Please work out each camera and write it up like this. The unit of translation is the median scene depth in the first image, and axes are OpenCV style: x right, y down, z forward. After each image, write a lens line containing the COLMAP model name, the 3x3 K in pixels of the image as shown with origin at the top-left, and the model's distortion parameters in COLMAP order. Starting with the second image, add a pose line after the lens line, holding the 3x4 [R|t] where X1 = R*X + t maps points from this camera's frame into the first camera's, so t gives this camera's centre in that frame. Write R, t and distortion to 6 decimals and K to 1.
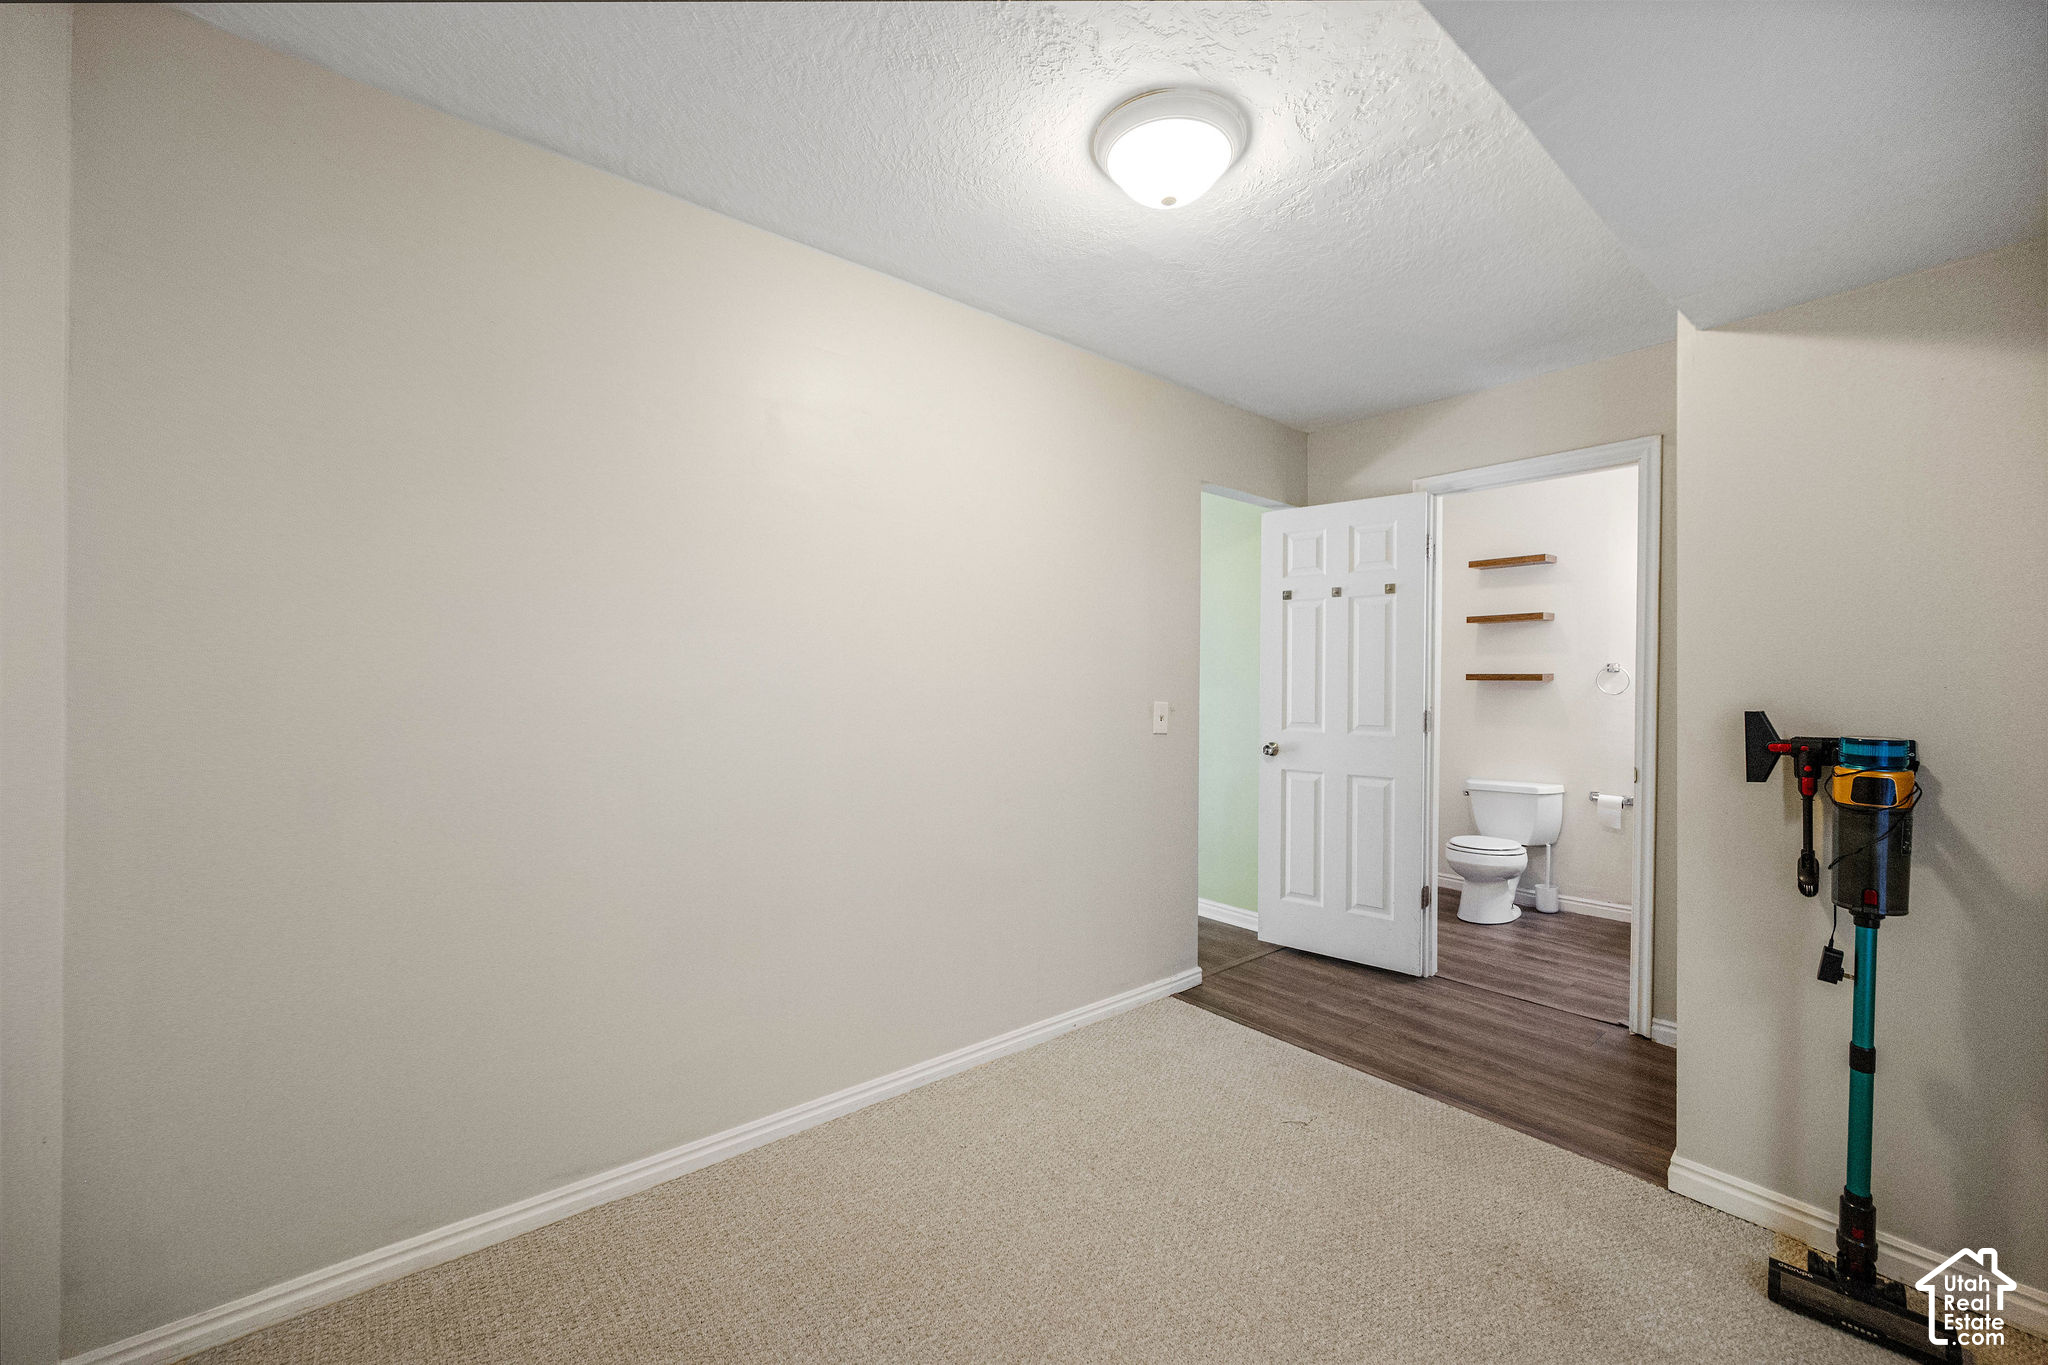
lens RADIAL K [[817.1, 0, 1035.5], [0, 817.1, 685.4], [0, 0, 1]] dist [-0.003281, -0.000046]
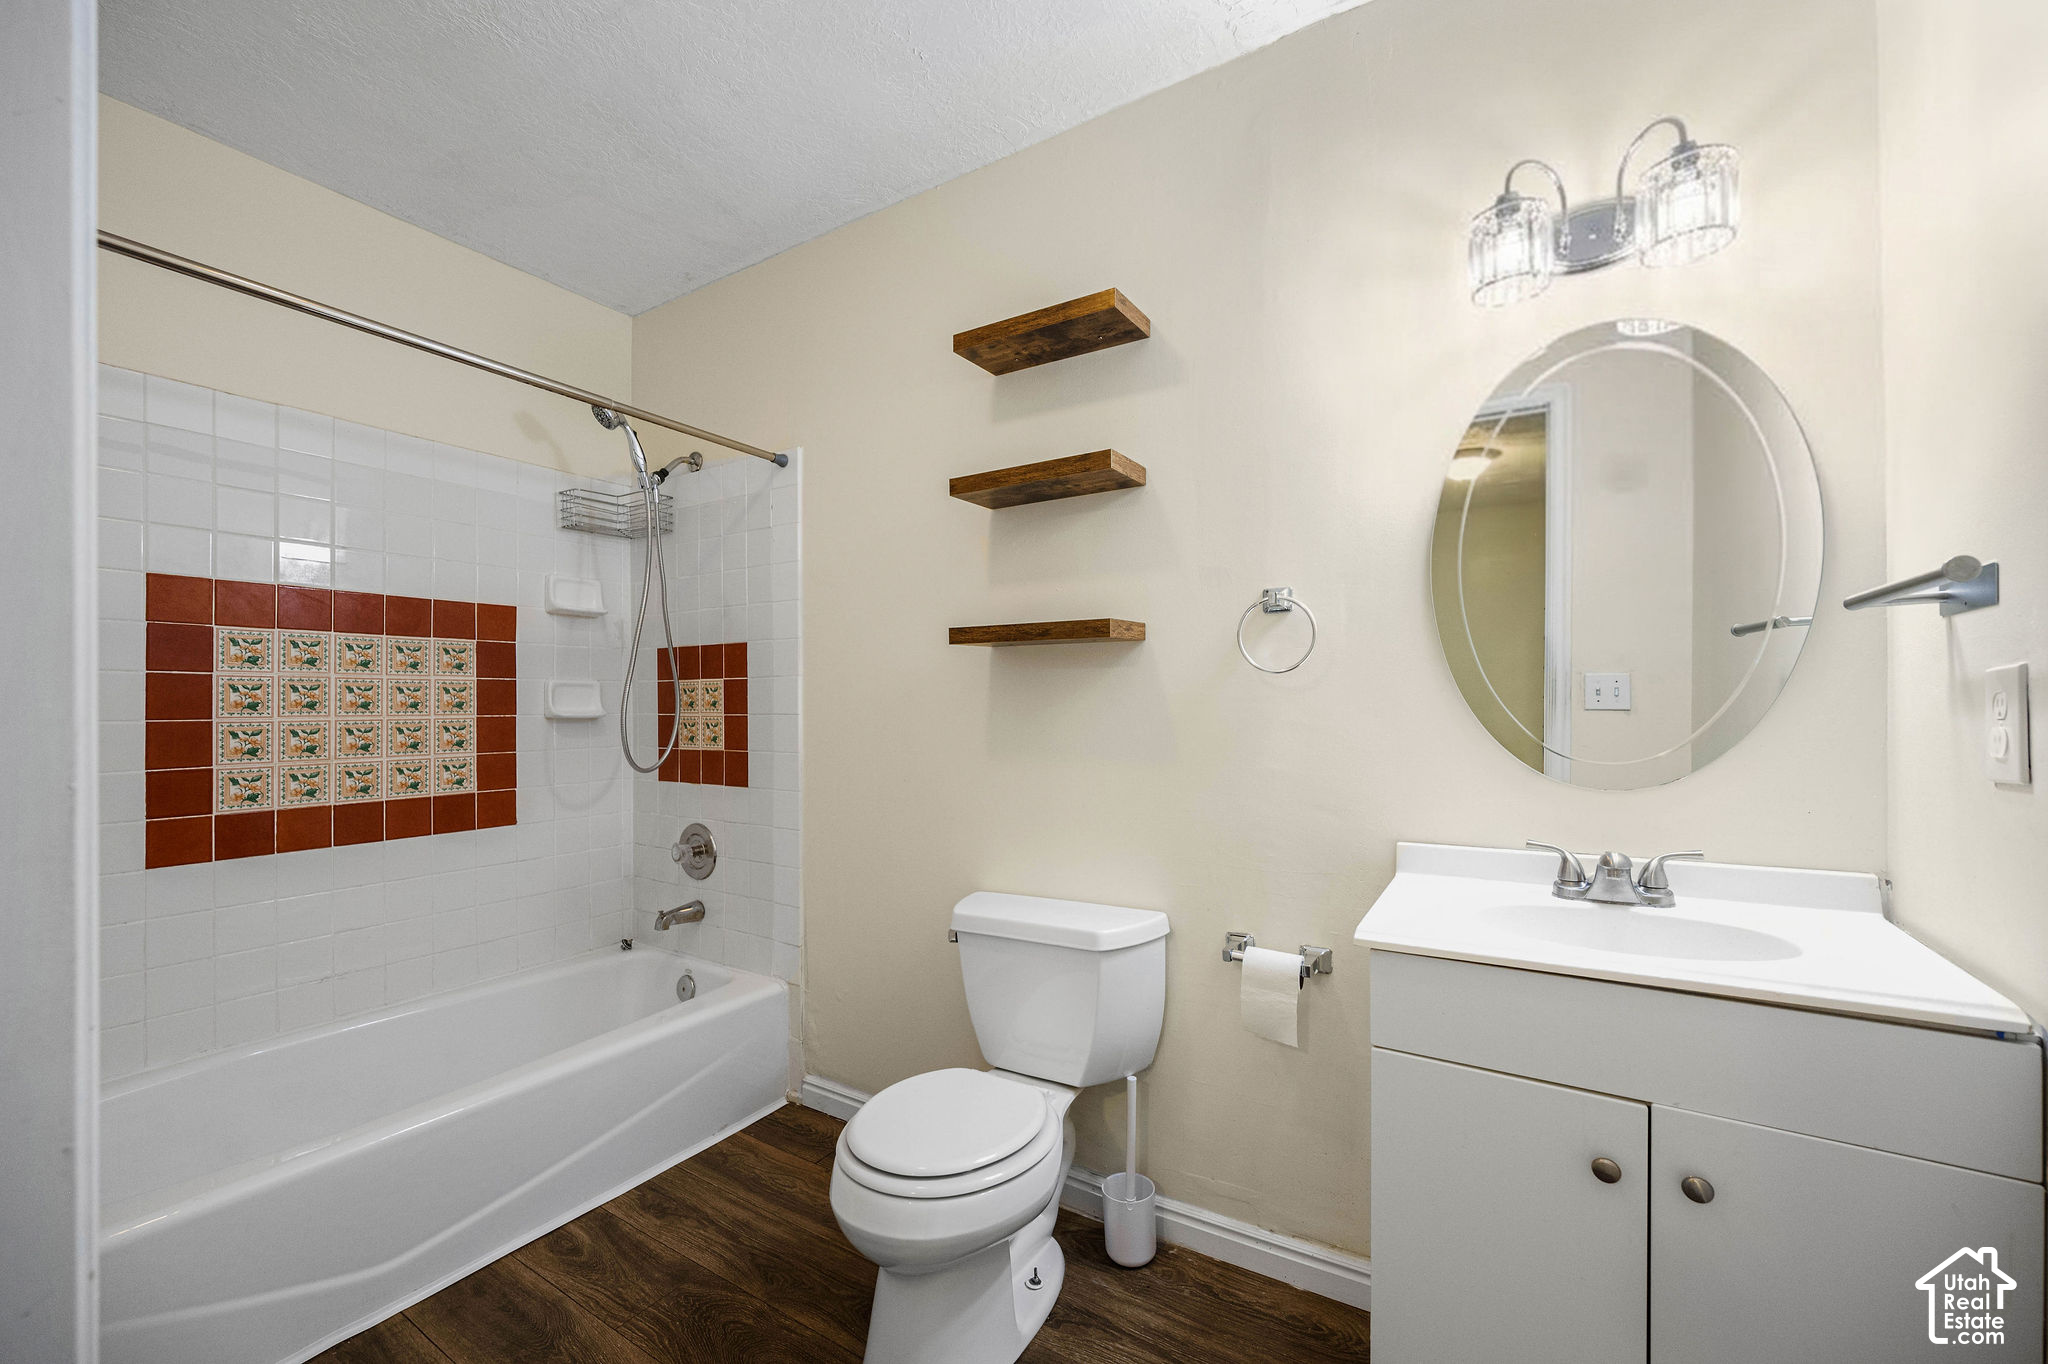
lens RADIAL K [[817.1, 0, 1018.1], [0, 817.1, 680.3], [0, 0, 1]] dist [-0.003281, -0.000046]
pose [[0.949243, -0.001116, 0.314542, 0.463874], [0.003333, 0.999973, -0.006513, 0.014606], [-0.314526, 0.007230, 0.949221, 0.661969]]
